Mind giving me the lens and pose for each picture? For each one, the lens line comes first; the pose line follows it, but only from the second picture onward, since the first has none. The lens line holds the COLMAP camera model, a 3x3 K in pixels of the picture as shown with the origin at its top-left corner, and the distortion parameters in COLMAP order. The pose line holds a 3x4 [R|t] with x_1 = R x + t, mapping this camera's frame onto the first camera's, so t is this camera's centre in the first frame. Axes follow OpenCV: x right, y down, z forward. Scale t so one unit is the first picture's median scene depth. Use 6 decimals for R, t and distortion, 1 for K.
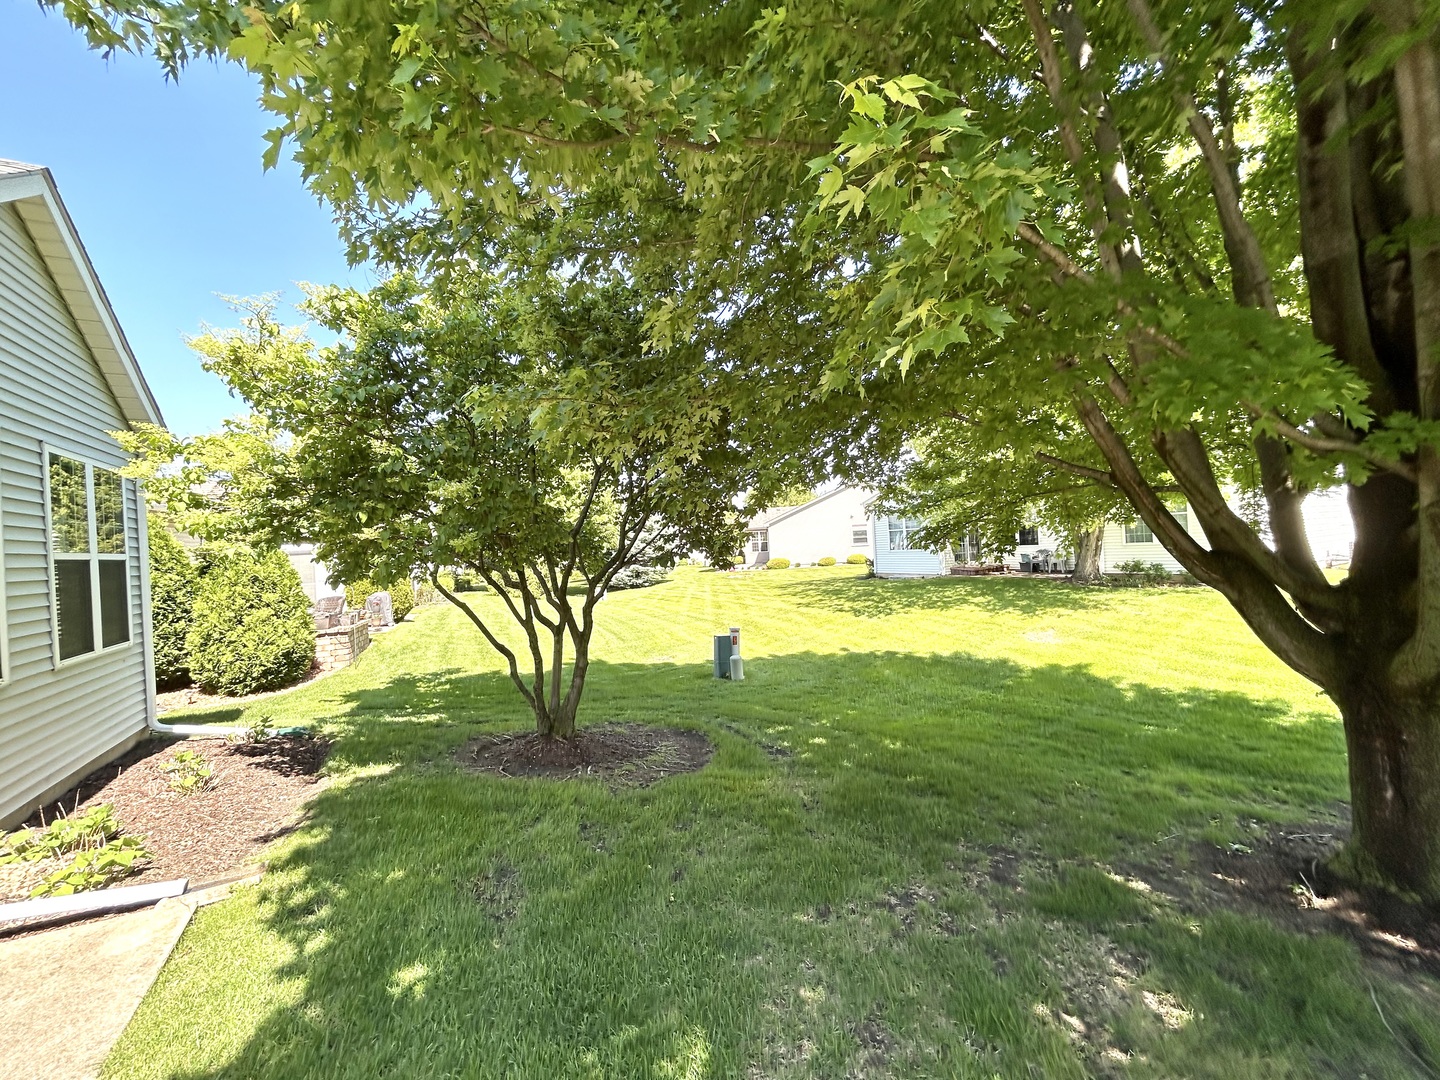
lens RADIAL K [[579.2, 0, 714.2], [0, 579.2, 542.0], [0, 0, 1]] dist [0.000746, 0.000012]
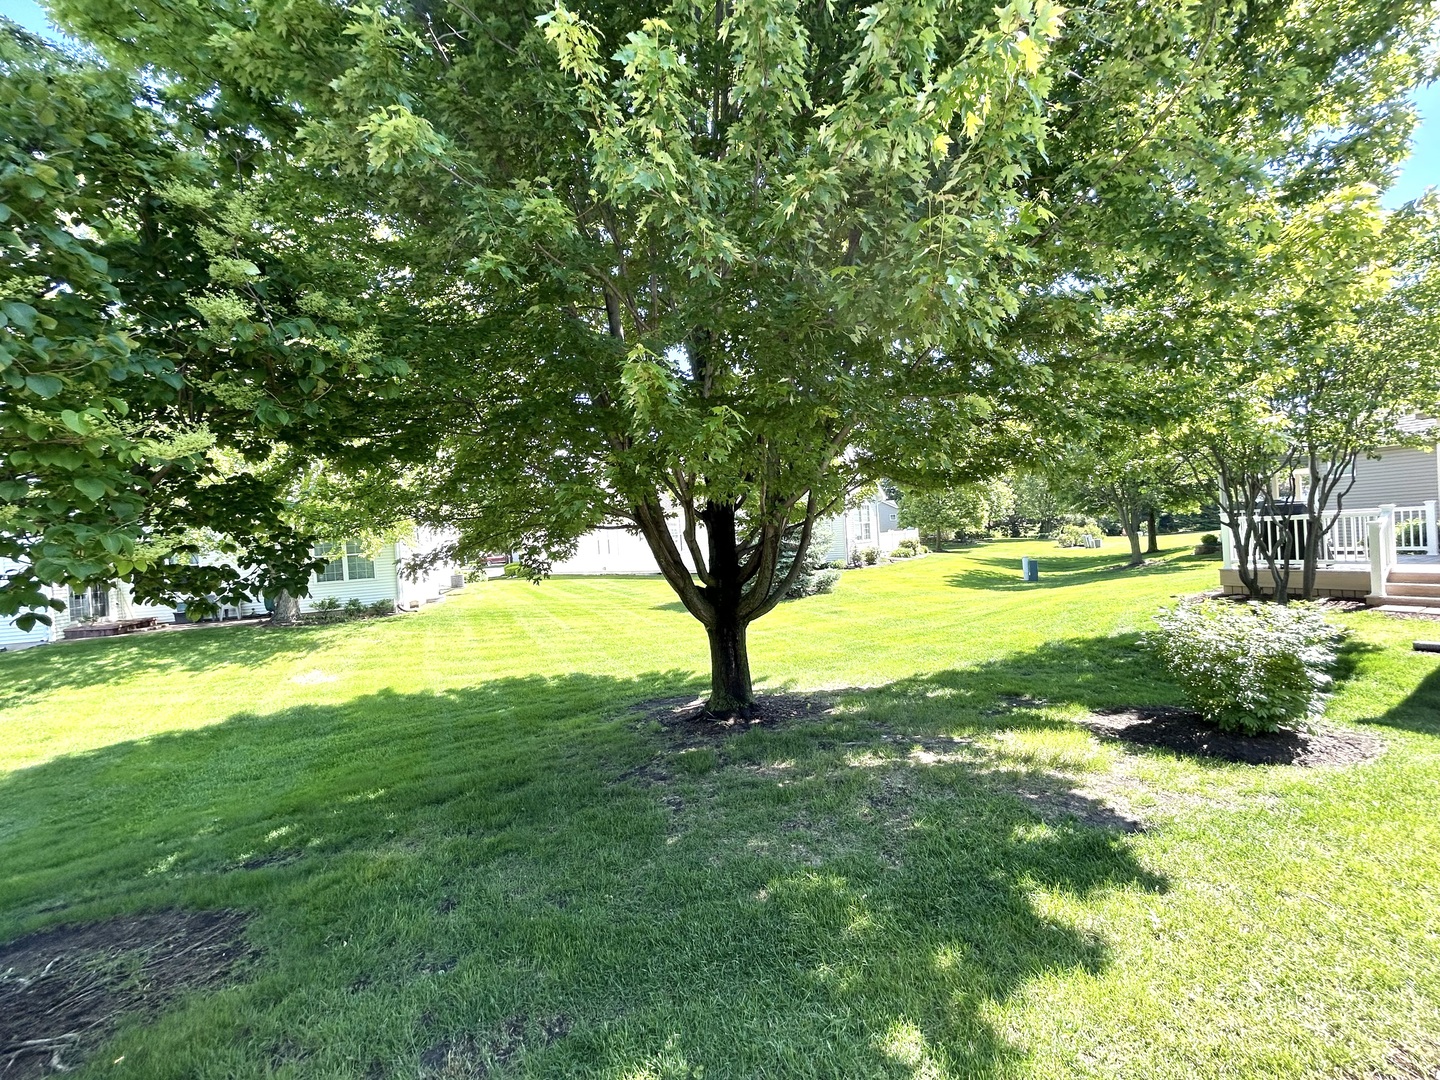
lens RADIAL K [[579.2, 0, 721.8], [0, 579.2, 543.0], [0, 0, 1]] dist [0.000746, 0.000012]
pose [[0.183216, 0.029855, 0.982619, -0.392816], [0.048454, 0.998050, -0.039359, 0.015923], [-0.981878, 0.054823, 0.181412, 0.220793]]
